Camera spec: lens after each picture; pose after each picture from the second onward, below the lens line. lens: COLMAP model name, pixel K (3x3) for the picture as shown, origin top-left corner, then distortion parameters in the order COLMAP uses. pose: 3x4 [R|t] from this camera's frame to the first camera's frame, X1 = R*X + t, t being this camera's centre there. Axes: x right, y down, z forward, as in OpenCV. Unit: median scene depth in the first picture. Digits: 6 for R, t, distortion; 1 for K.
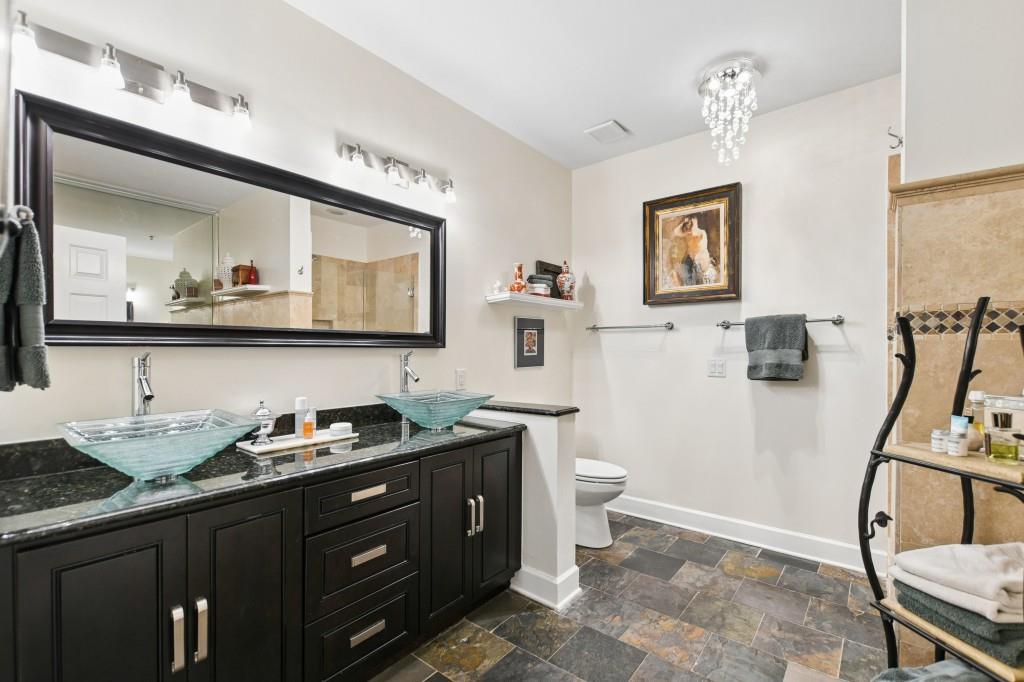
lens RADIAL K [[470.3, 0, 514.6], [0, 470.3, 348.8], [0, 0, 1]] dist [-0.026855, -0.001453]
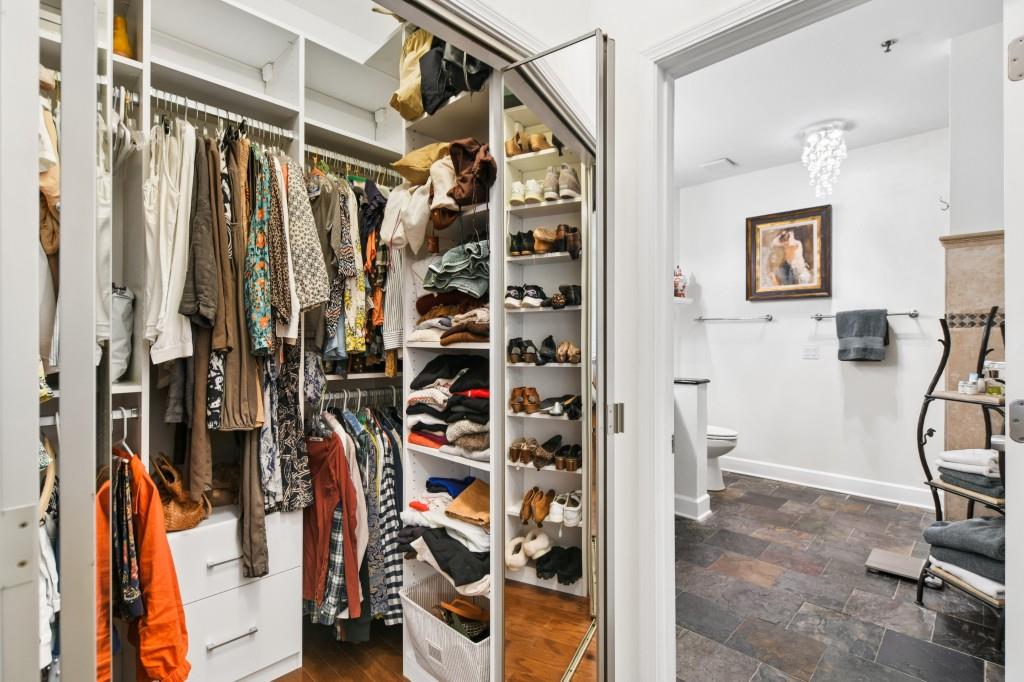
lens RADIAL K [[470.3, 0, 515.0], [0, 470.3, 335.7], [0, 0, 1]] dist [-0.026855, -0.001453]
pose [[0.992209, -0.001107, -0.124583, -0.226769], [0.000962, 0.999999, -0.001226, -0.001012], [0.124585, 0.001097, 0.992208, -0.380869]]
